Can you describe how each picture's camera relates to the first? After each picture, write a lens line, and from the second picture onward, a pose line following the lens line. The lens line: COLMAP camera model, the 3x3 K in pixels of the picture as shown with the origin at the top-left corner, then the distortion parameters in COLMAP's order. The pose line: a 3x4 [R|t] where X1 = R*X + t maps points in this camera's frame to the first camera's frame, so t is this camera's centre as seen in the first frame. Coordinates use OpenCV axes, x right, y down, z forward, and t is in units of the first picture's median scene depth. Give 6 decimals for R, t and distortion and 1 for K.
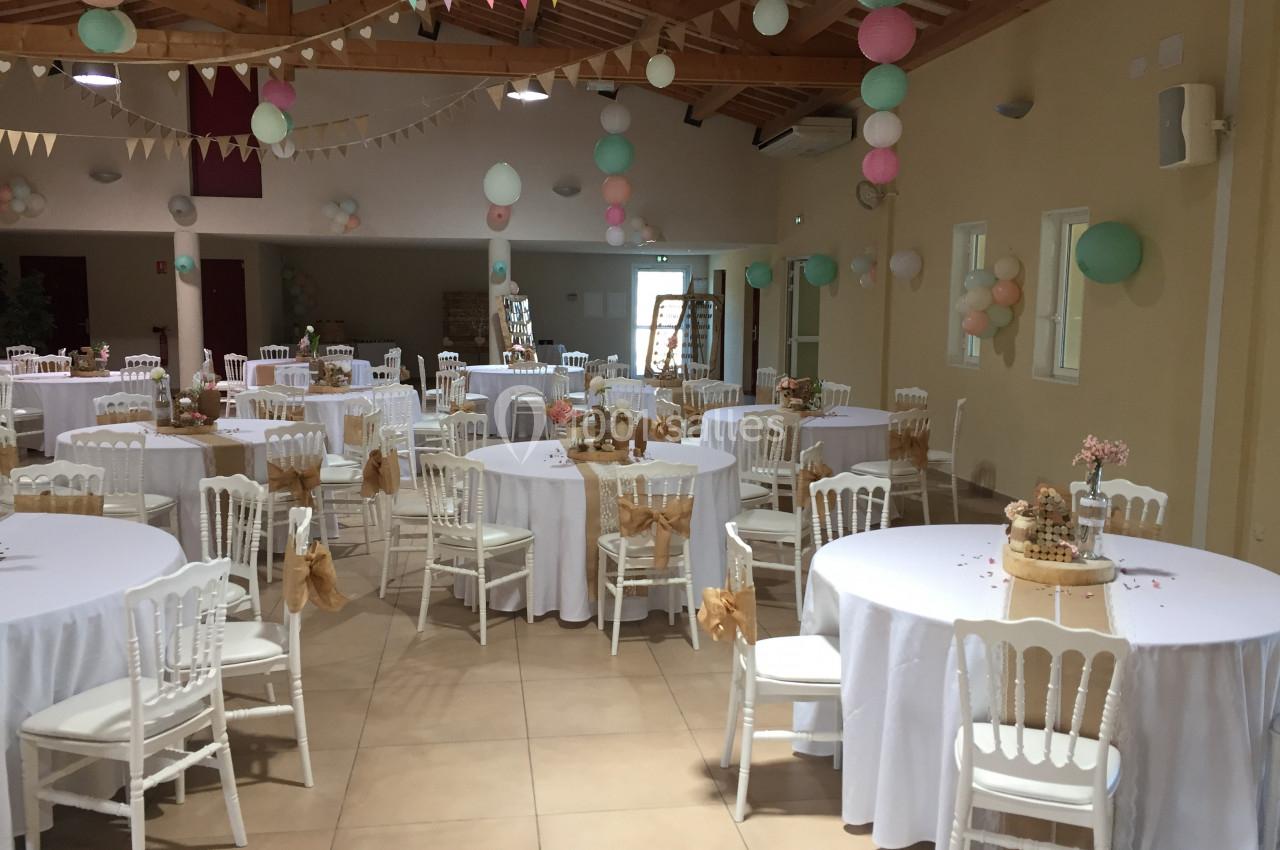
lens RADIAL K [[1051.8, 0, 617.6], [0, 1051.8, 428.7], [0, 0, 1]] dist [0.045236, -0.011145]
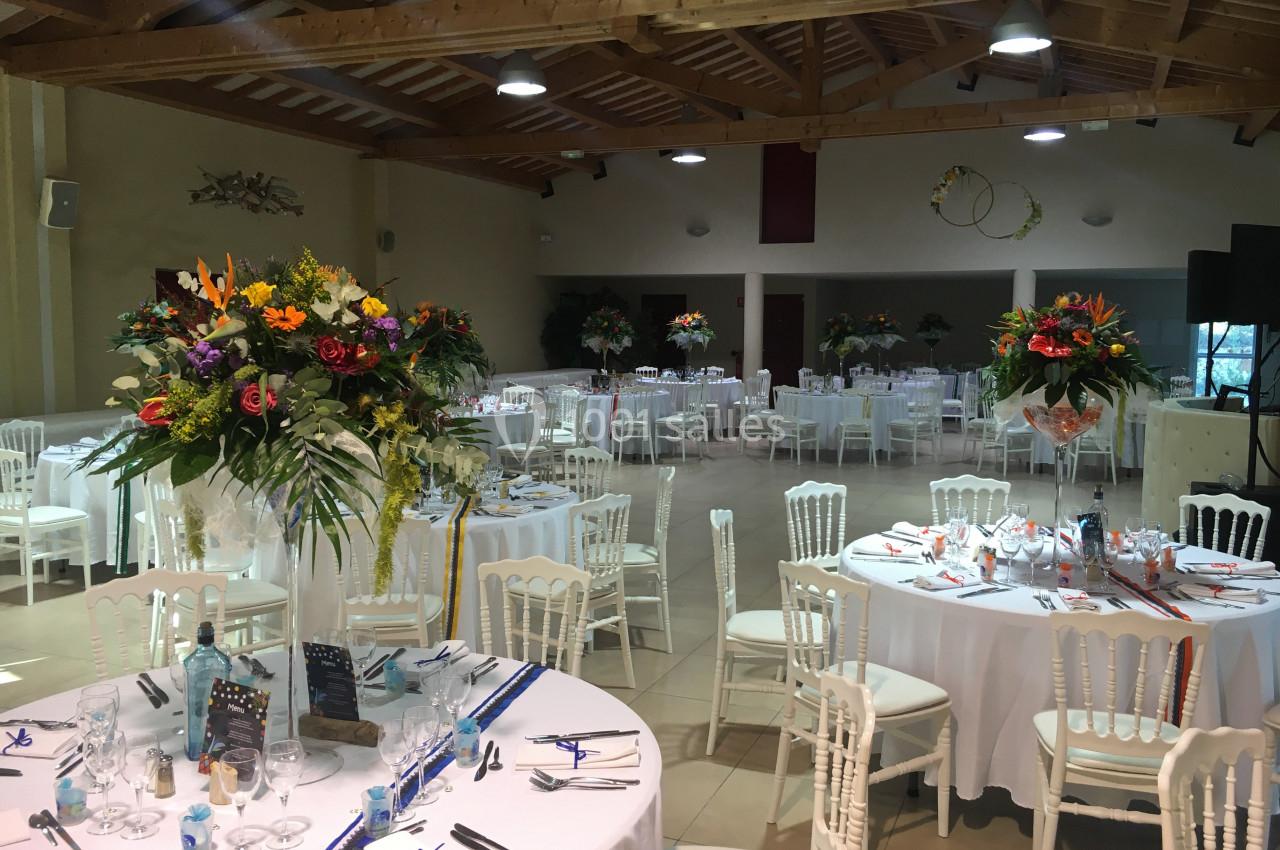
lens RADIAL K [[1023.1, 0, 642.4], [0, 1023.1, 401.1], [0, 0, 1]] dist [0.040659, 0.000056]
pose [[0.859259, 0.038797, -0.510067, 0.087584], [-0.063796, 0.997463, -0.031601, 0.006019], [0.507547, 0.059693, 0.859554, -0.063639]]
